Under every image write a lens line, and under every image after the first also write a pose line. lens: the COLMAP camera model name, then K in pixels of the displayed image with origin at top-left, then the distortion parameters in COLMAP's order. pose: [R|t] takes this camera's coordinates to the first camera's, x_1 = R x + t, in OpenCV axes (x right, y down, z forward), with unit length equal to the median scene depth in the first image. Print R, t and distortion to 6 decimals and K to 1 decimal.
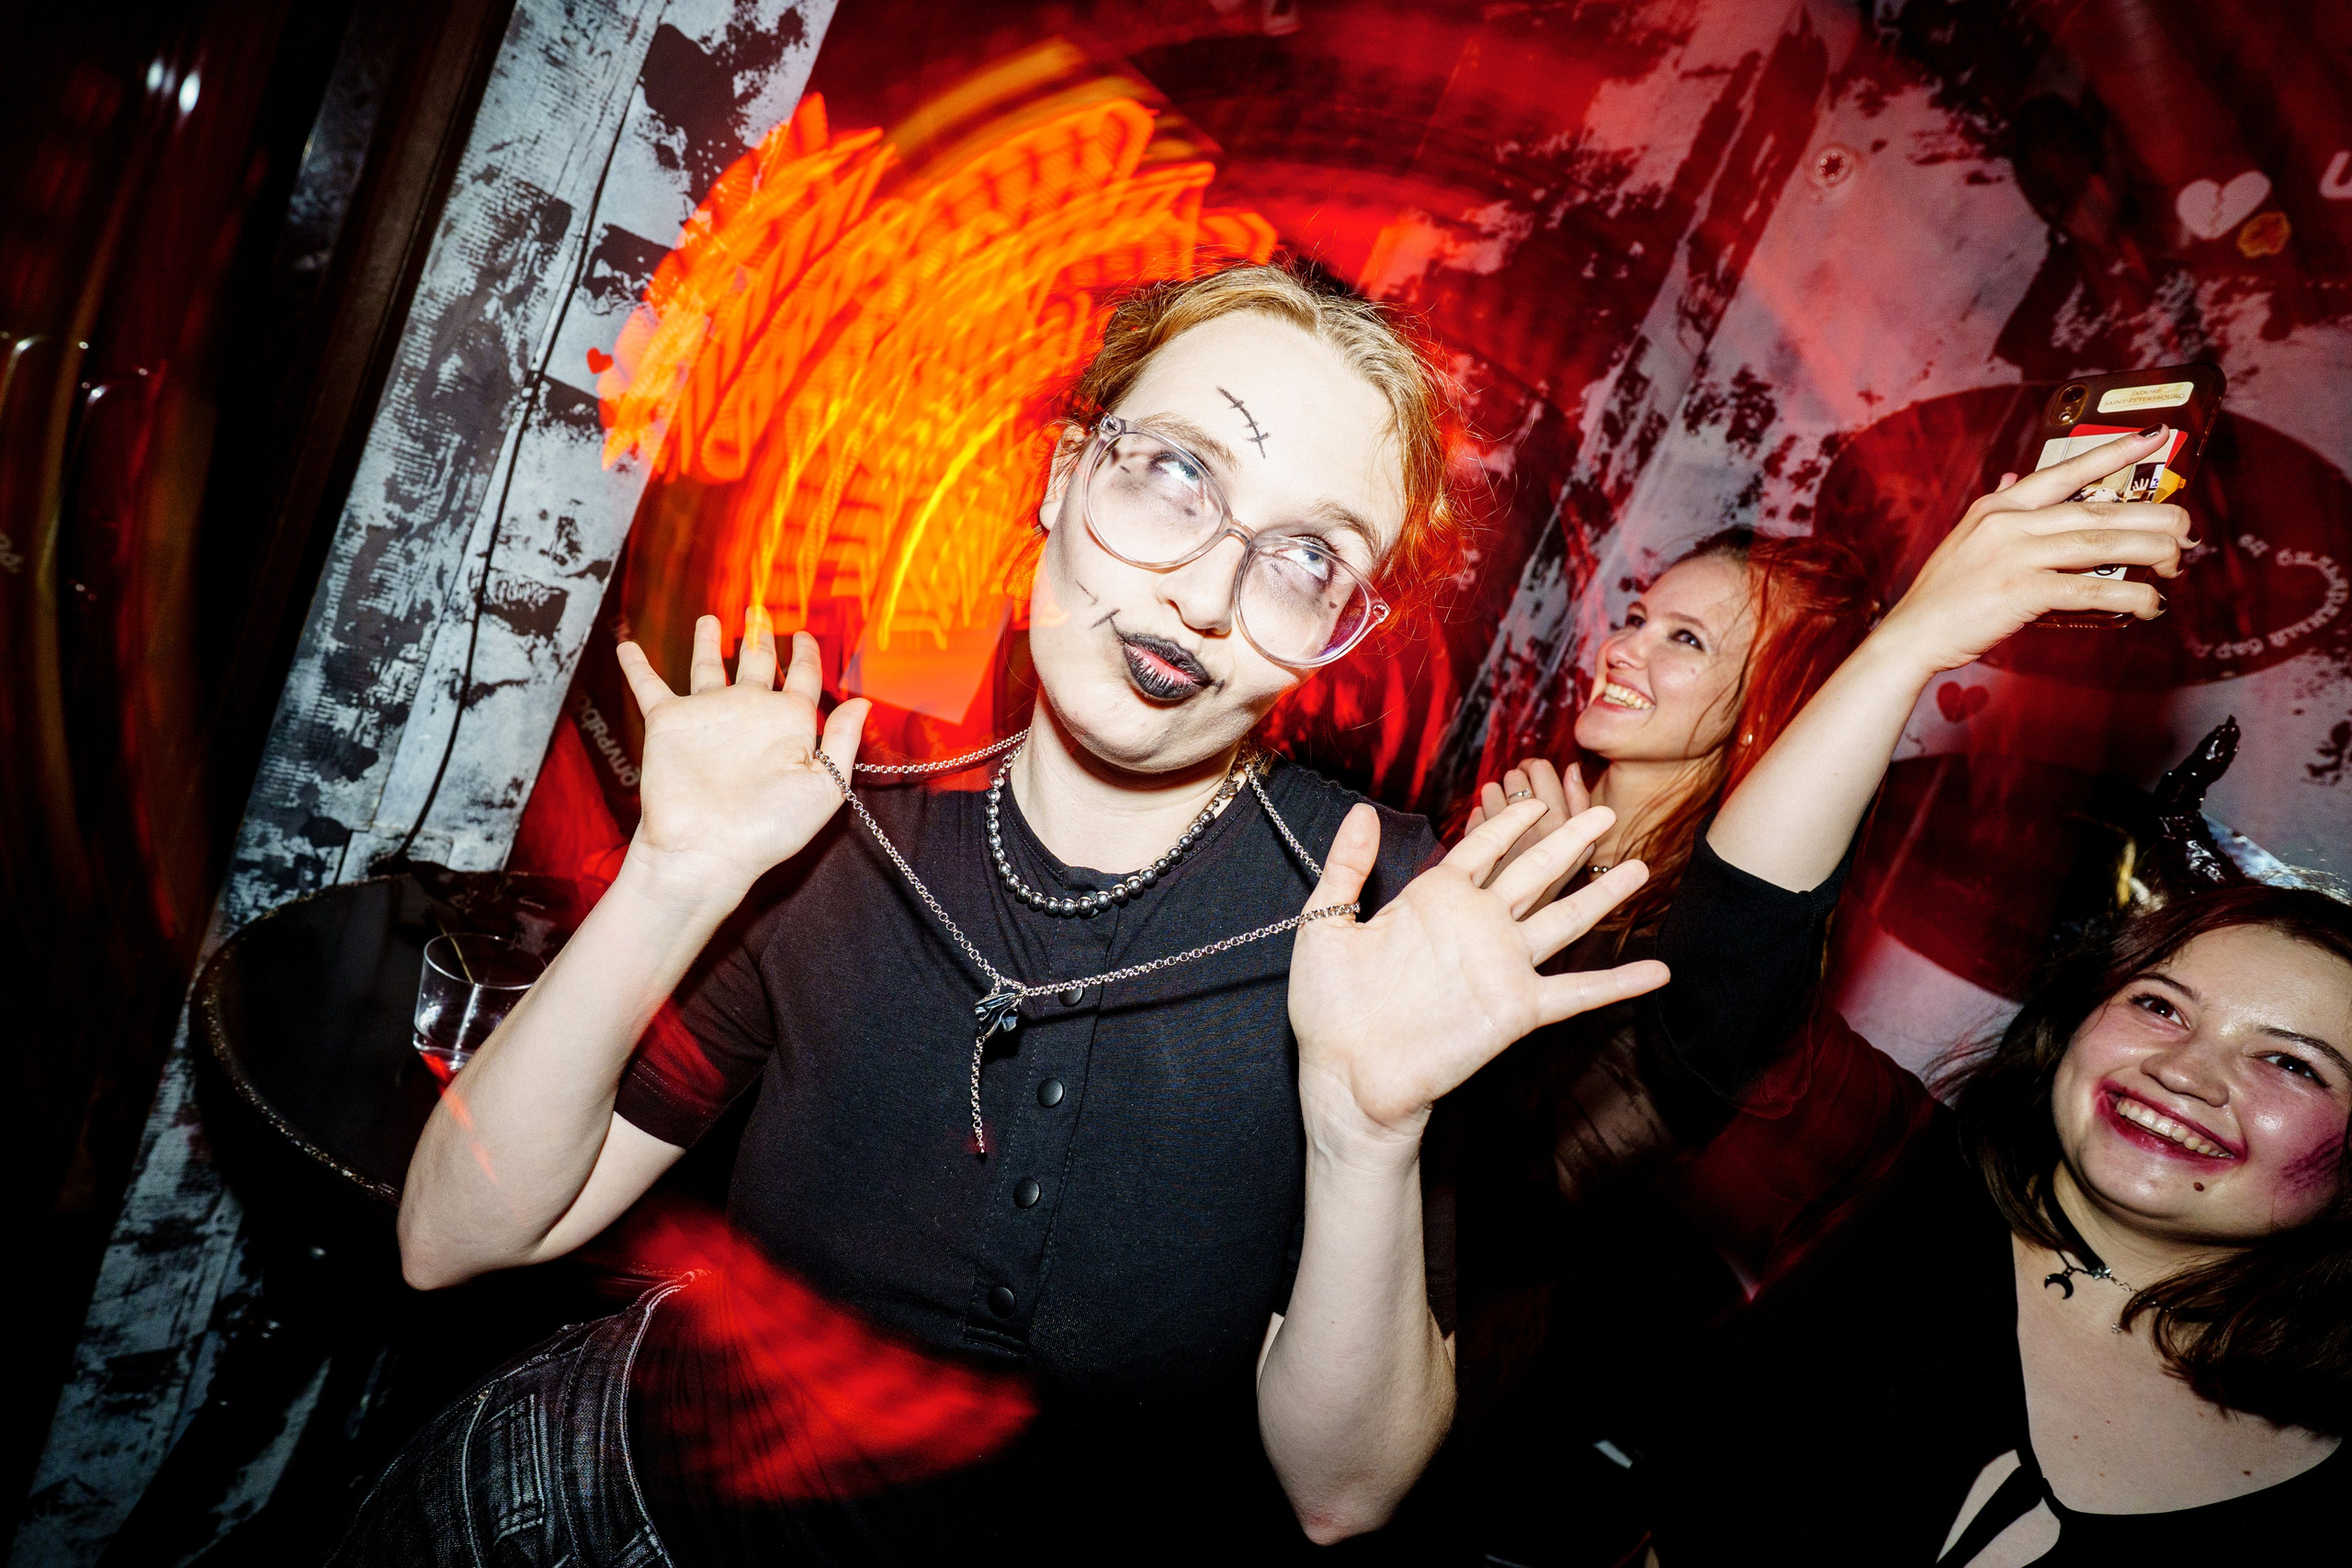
lens RADIAL K [[1161.4, 0, 1179.8], [0, 1161.4, 784.2], [0, 0, 1]] dist [-0.085564, 0.045863]
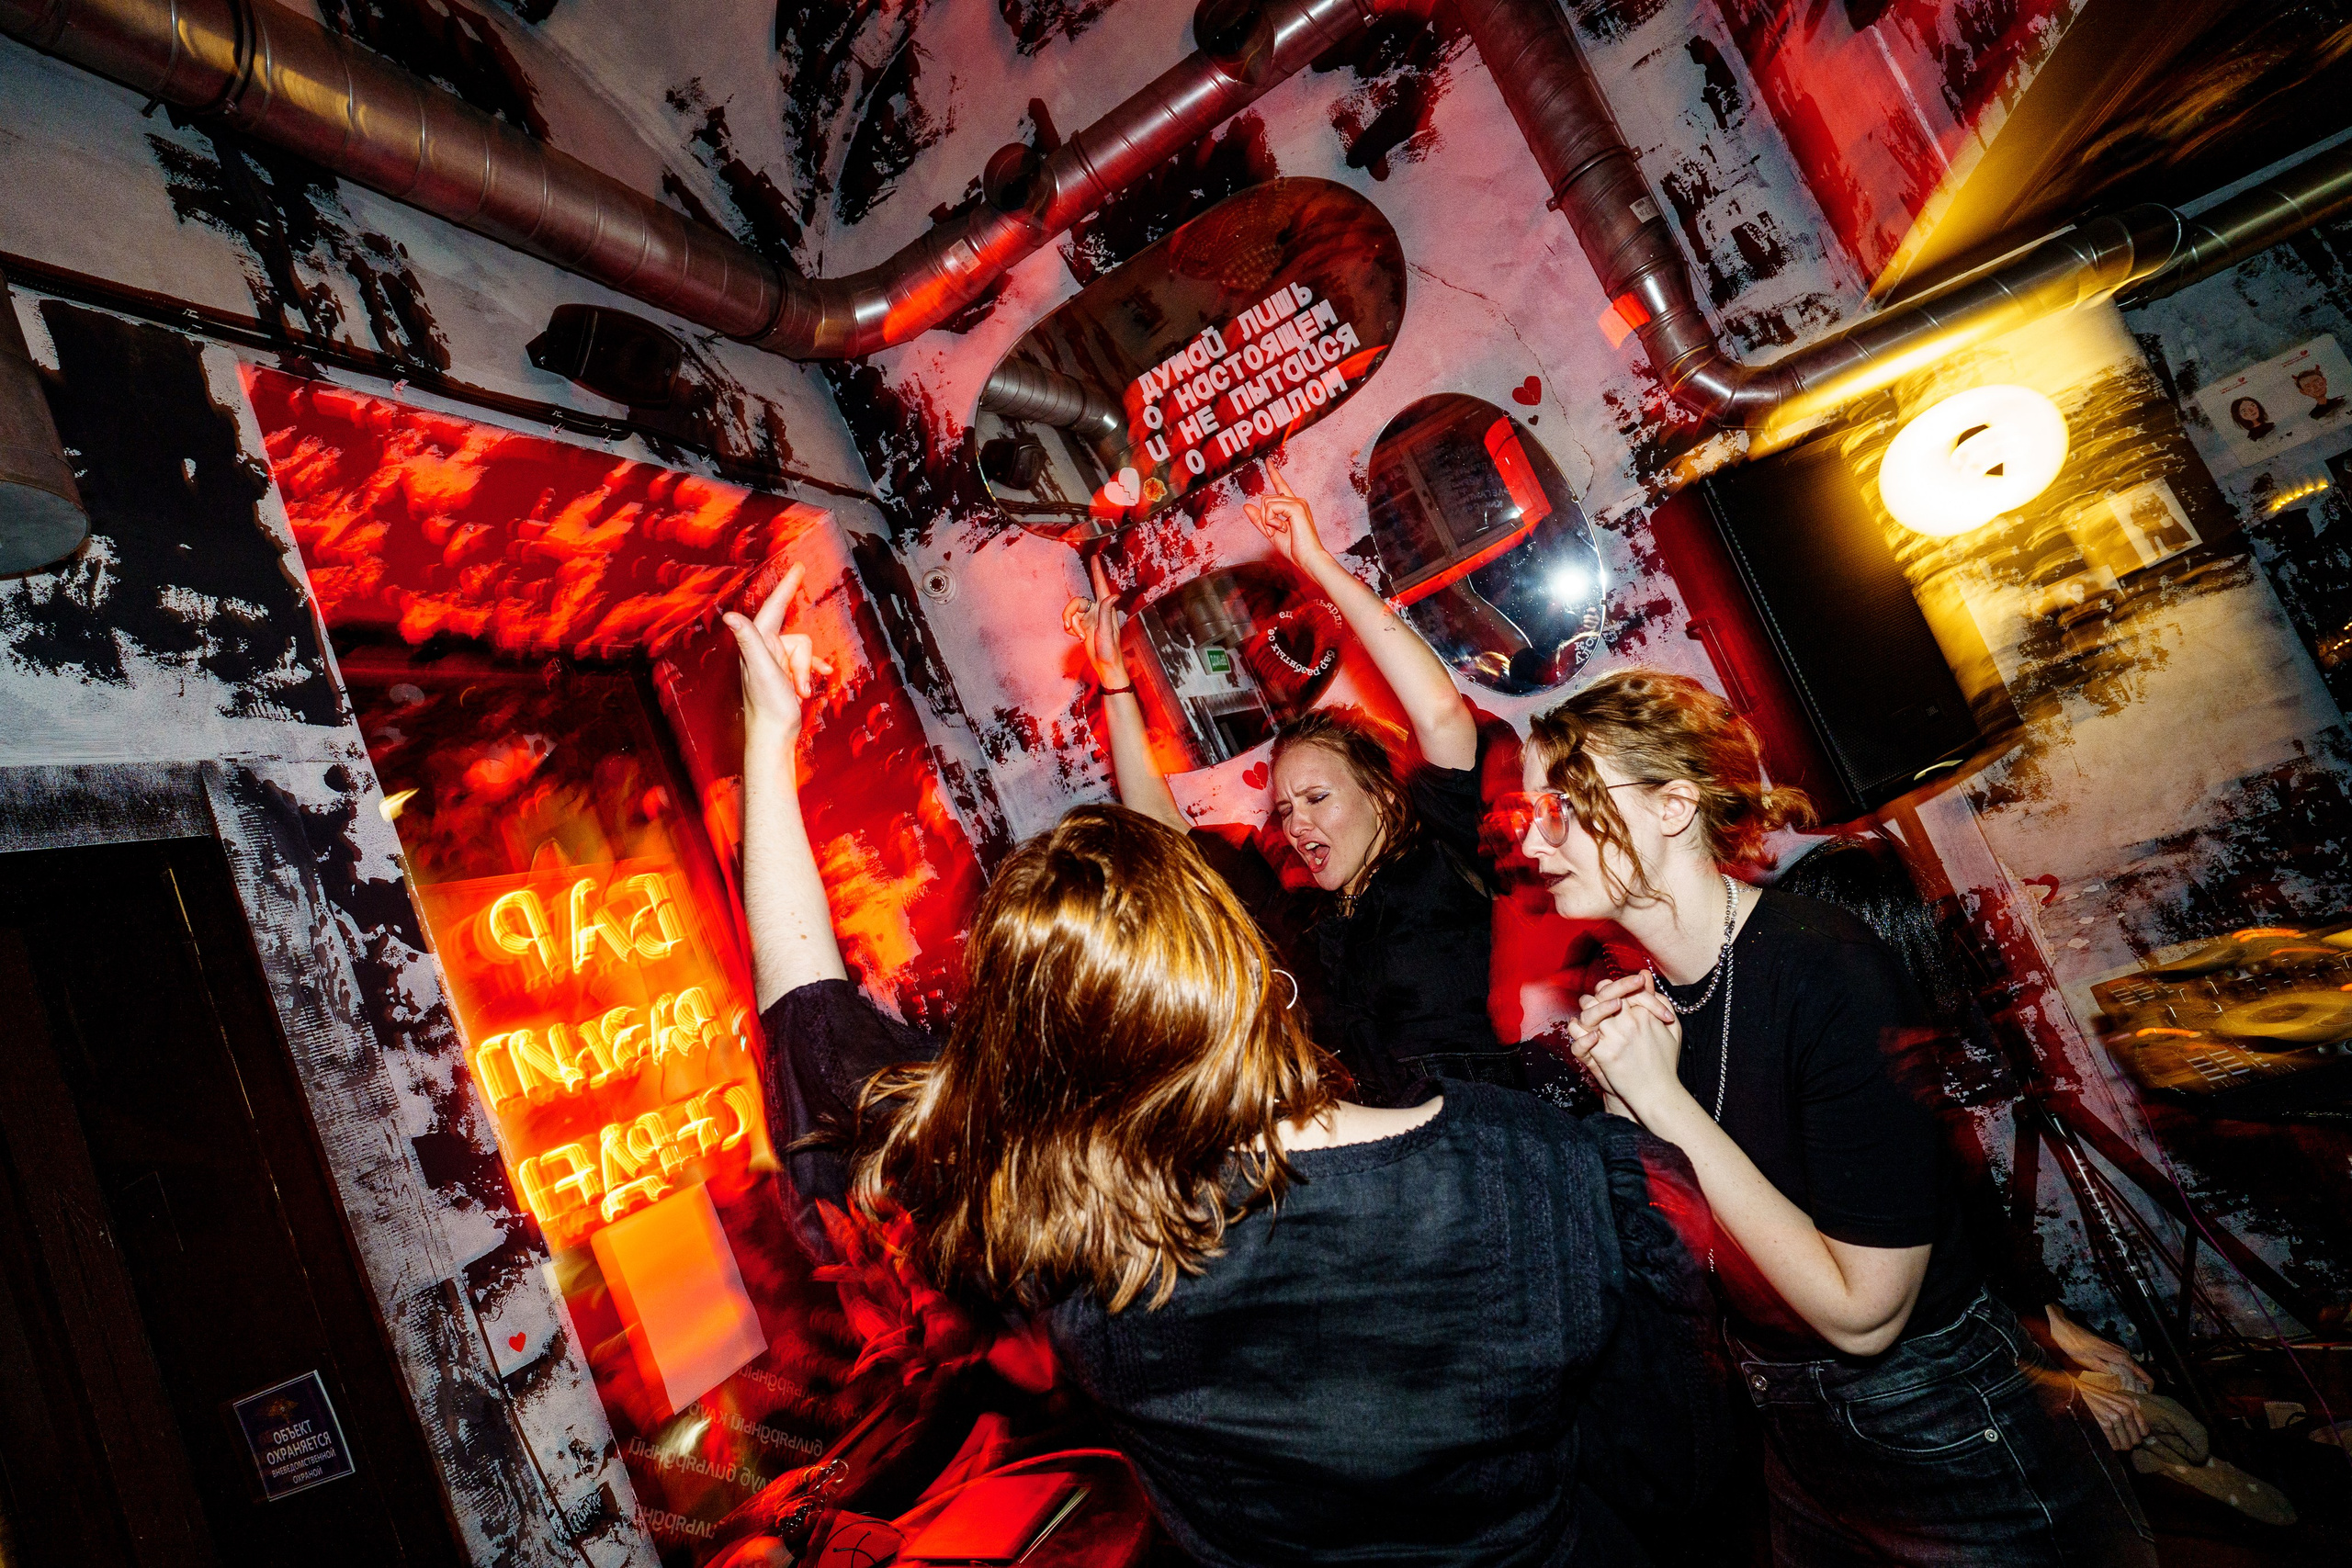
lens RADIAL K [[1225.1, 0, 1166.4], [0, 1225.1, 781.6], [0, 0, 1]] dist [-0.073895, 0.049767]
pose [[0.597882, -0.666398, 0.445477, -0.133259], [0.754541, 0.655465, -0.032158, -0.101538], [-0.270565, 0.355358, 0.894716, -0.447400]]
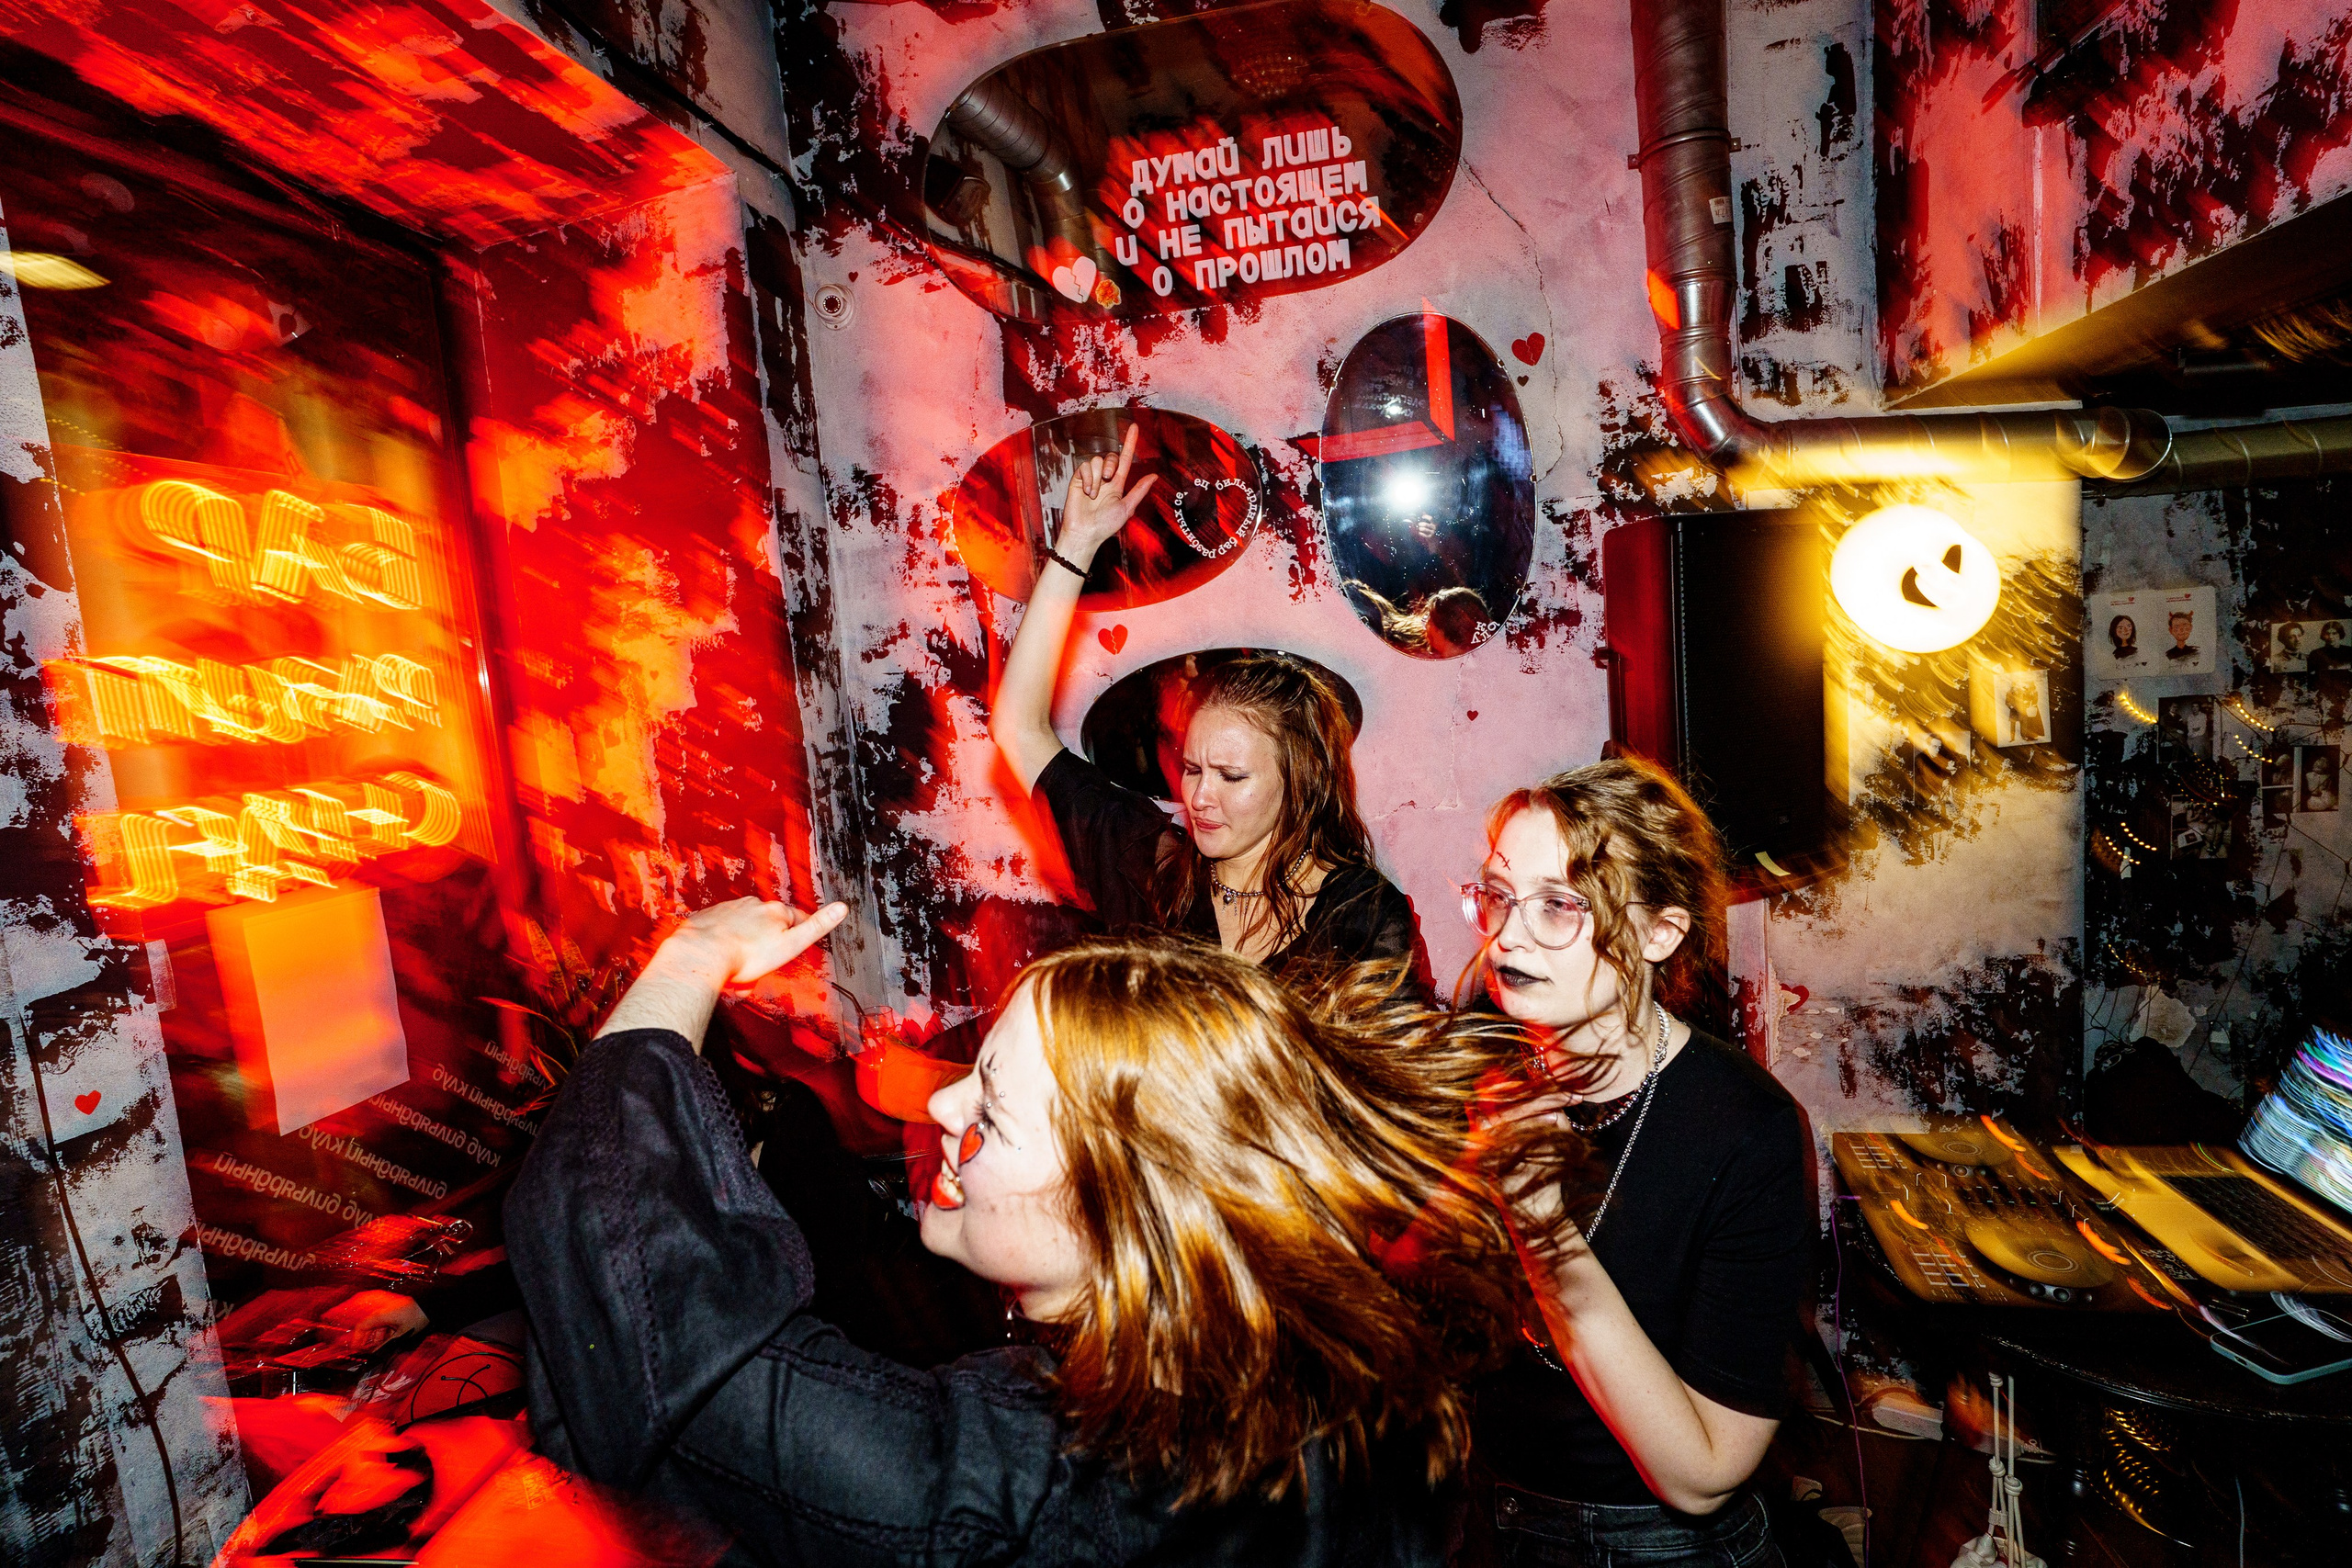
lens RADIAL K [[1202.9, 0, 1172.8], [0, 1202.9, 780.7], [0, 0, 1]] dist [-0.059766, 0.030448]
pose [[0.697655, -0.537169, 0.474054, -0.082330], [0.494242, 0.839880, 0.224336, -0.212718], [-0.518655, 0.077789, 0.851438, -0.322172]]
